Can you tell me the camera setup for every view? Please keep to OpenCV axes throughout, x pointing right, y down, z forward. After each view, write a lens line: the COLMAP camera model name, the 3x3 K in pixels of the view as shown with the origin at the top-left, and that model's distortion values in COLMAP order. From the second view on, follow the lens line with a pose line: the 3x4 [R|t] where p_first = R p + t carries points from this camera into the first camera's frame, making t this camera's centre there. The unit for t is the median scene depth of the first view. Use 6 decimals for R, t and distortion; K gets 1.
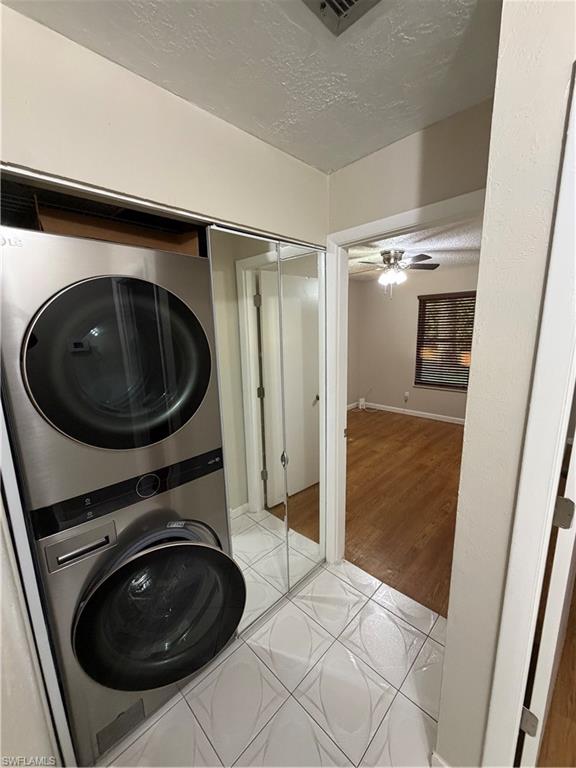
lens RADIAL K [[307.3, 0, 287.8], [0, 307.3, 386.6], [0, 0, 1]] dist [-0.000591, 0.000977]
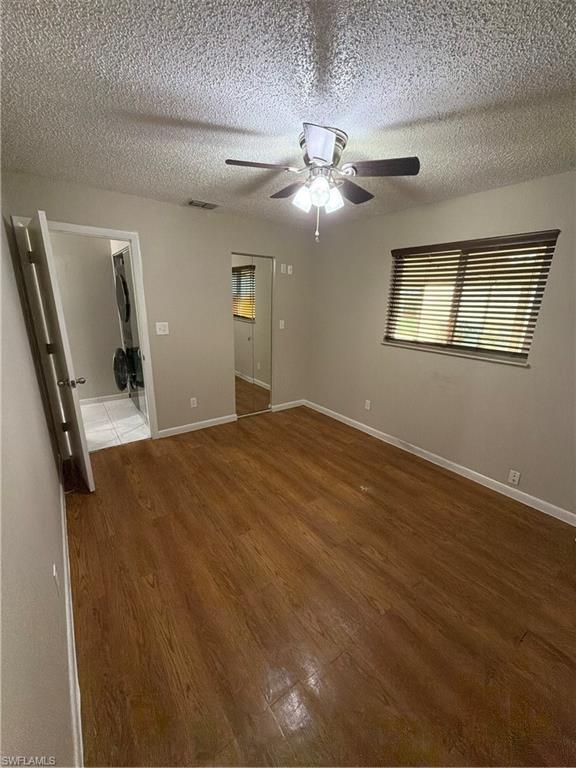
lens RADIAL K [[307.3, 0, 289.2], [0, 307.3, 385.5], [0, 0, 1]] dist [-0.000591, 0.000977]
pose [[-0.156854, 0.292883, -0.943195, 0.743690], [-0.204689, 0.924639, 0.321161, -0.178661], [0.966178, 0.243437, -0.085083, 0.868907]]
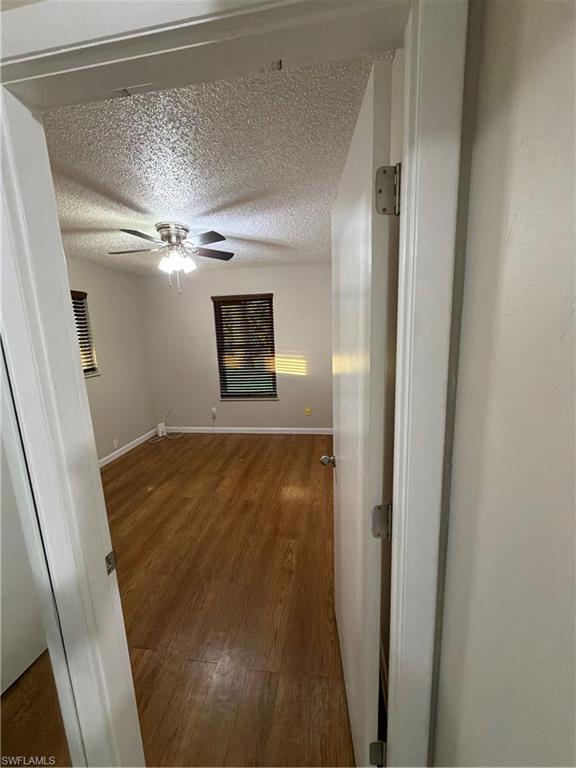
lens RADIAL K [[307.3, 0, 287.6], [0, 307.3, 386.8], [0, 0, 1]] dist [-0.000591, 0.000977]
pose [[0.805712, -0.114027, 0.581228, 0.075173], [0.130522, 0.991353, 0.013554, -0.031364], [-0.577748, 0.064942, 0.813628, 0.220351]]
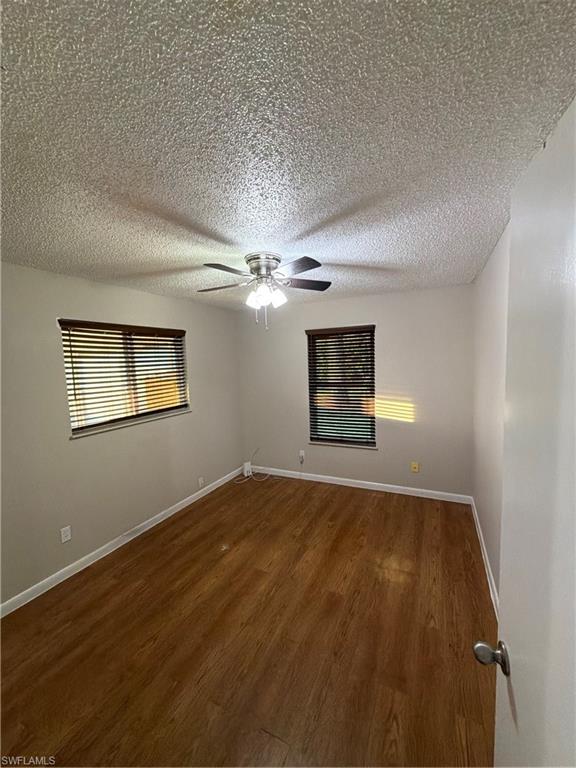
lens RADIAL K [[307.3, 0, 286.7], [0, 307.3, 387.7], [0, 0, 1]] dist [-0.000591, 0.000977]
pose [[0.947988, -0.035695, 0.316298, 0.139710], [0.071062, 0.992346, -0.100995, -0.081714], [-0.310272, 0.118219, 0.943269, 0.329007]]
